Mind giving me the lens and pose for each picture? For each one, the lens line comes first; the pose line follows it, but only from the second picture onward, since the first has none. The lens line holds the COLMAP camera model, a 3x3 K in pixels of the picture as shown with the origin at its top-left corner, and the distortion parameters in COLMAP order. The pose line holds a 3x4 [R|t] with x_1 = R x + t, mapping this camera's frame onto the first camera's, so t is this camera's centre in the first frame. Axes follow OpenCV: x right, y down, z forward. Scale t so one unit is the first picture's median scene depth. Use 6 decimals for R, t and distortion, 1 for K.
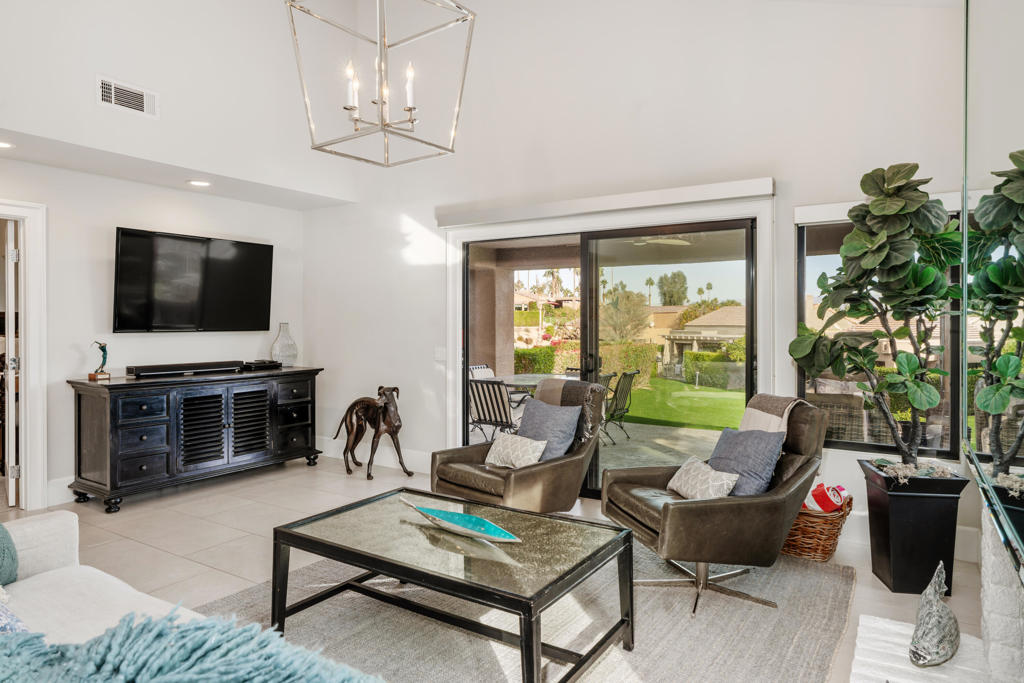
lens RADIAL K [[617.0, 0, 498.9], [0, 617.0, 321.8], [0, 0, 1]] dist [0.003303, 0.000242]
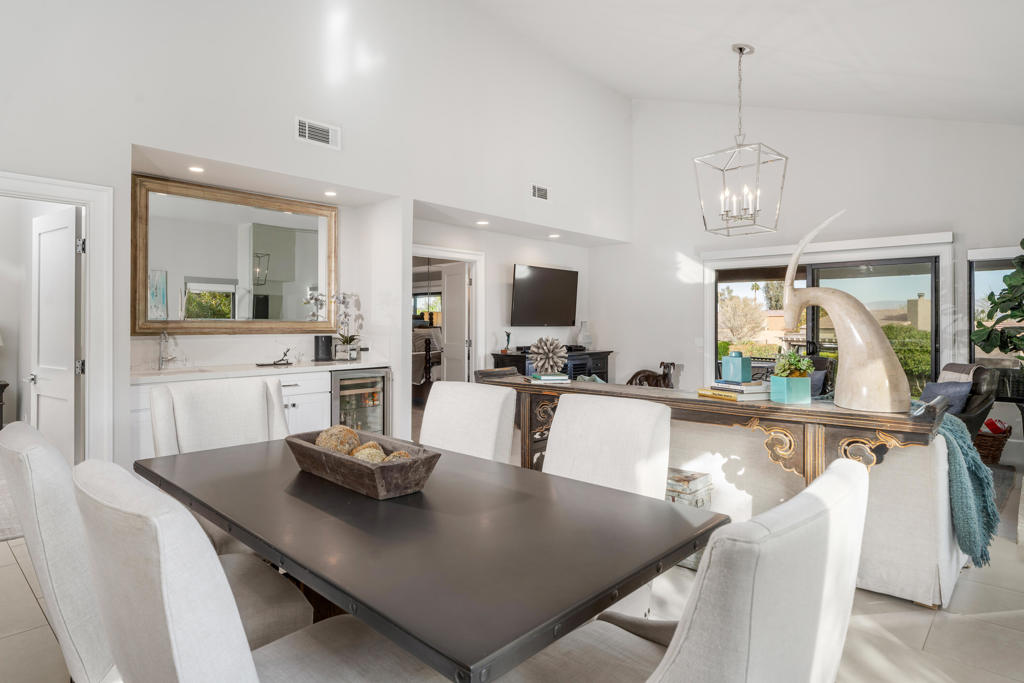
lens RADIAL K [[560.9, 0, 512.5], [0, 560.9, 321.1], [0, 0, 1]] dist [-0.002691, -0.000251]
pose [[0.985736, 0.005299, -0.168217, -0.361195], [-0.006111, 0.999972, -0.004310, 0.010414], [0.168189, 0.005276, 0.985741, -0.516896]]
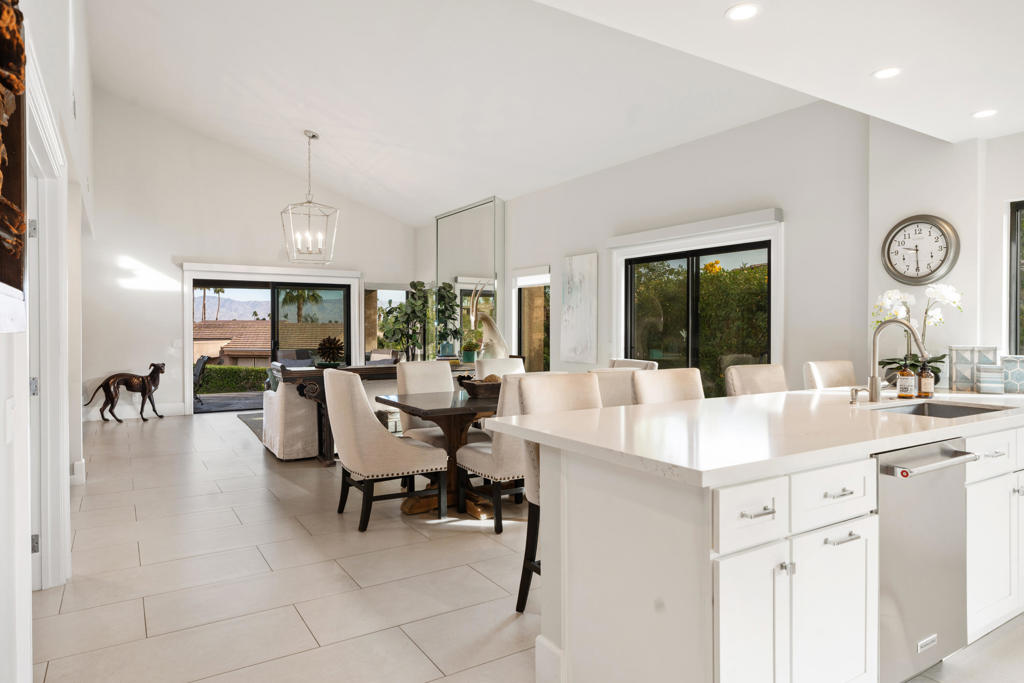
lens RADIAL K [[619.9, 0, 512.9], [0, 619.9, 329.2], [0, 0, 1]] dist [0.000998, 0.000281]
pose [[0.418451, -0.002171, 0.908237, -1.424120], [-0.001063, 0.999995, 0.002880, 0.010574], [-0.908239, -0.002170, 0.418447, -0.611055]]
